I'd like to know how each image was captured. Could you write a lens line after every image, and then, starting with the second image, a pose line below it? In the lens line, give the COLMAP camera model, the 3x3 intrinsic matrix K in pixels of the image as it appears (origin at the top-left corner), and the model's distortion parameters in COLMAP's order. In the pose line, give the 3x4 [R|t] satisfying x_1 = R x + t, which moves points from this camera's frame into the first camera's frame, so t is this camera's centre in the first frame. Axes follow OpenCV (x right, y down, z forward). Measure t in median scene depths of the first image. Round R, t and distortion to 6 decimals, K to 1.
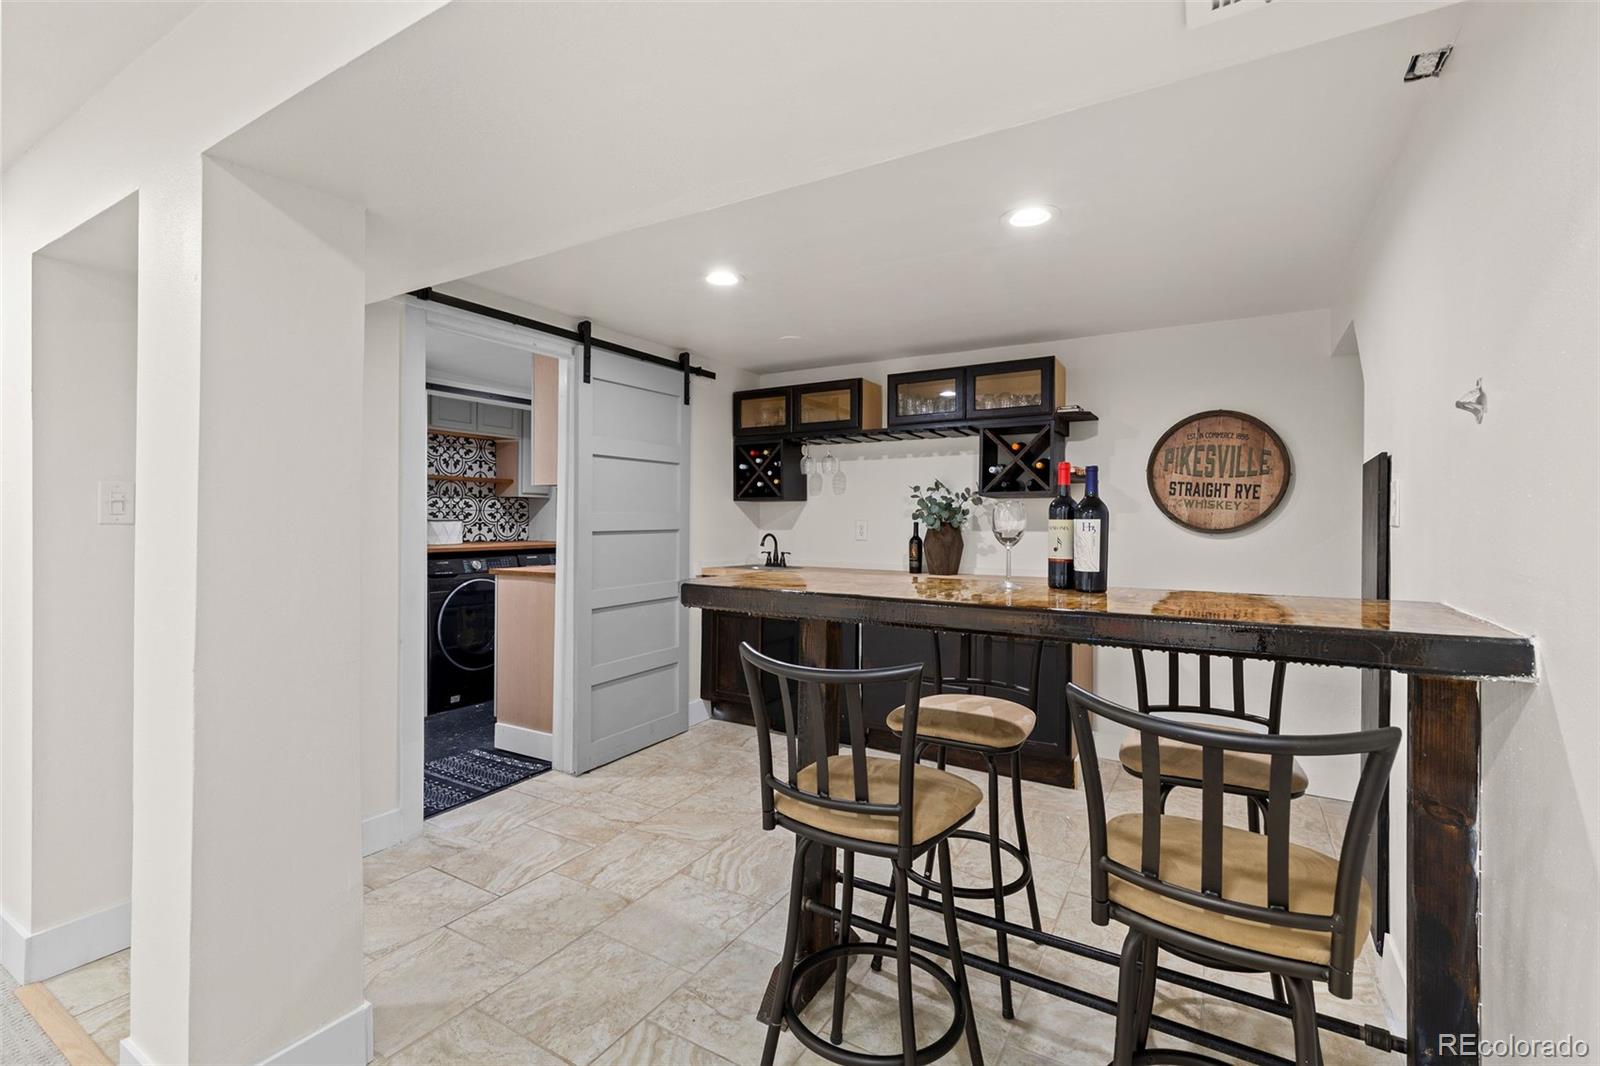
lens RADIAL K [[722.7, 0, 798.2], [0, 722.7, 526.7], [0, 0, 1]] dist [0.004535, -0.001939]
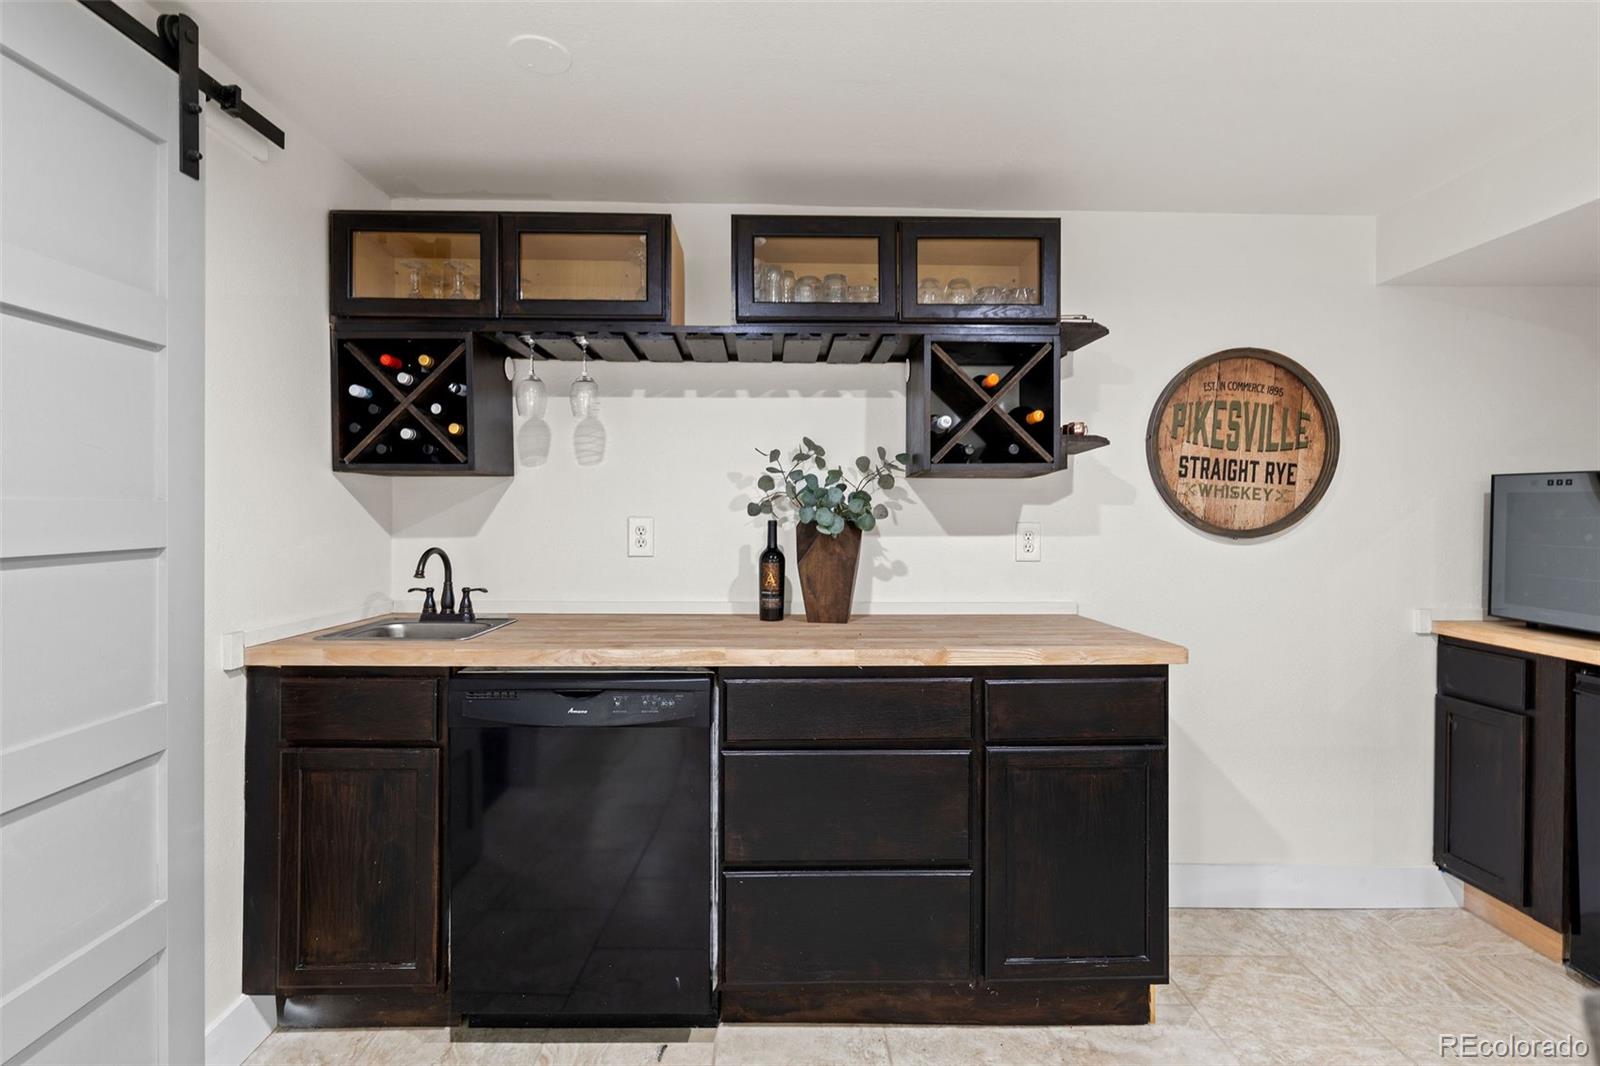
lens RADIAL K [[722.7, 0, 799.3], [0, 722.7, 520.1], [0, 0, 1]] dist [0.004535, -0.001939]
pose [[0.842314, -0.008215, 0.538924, -0.097975], [0.004944, 0.999960, 0.007516, -0.010448], [-0.538964, -0.003667, 0.842321, 0.560930]]
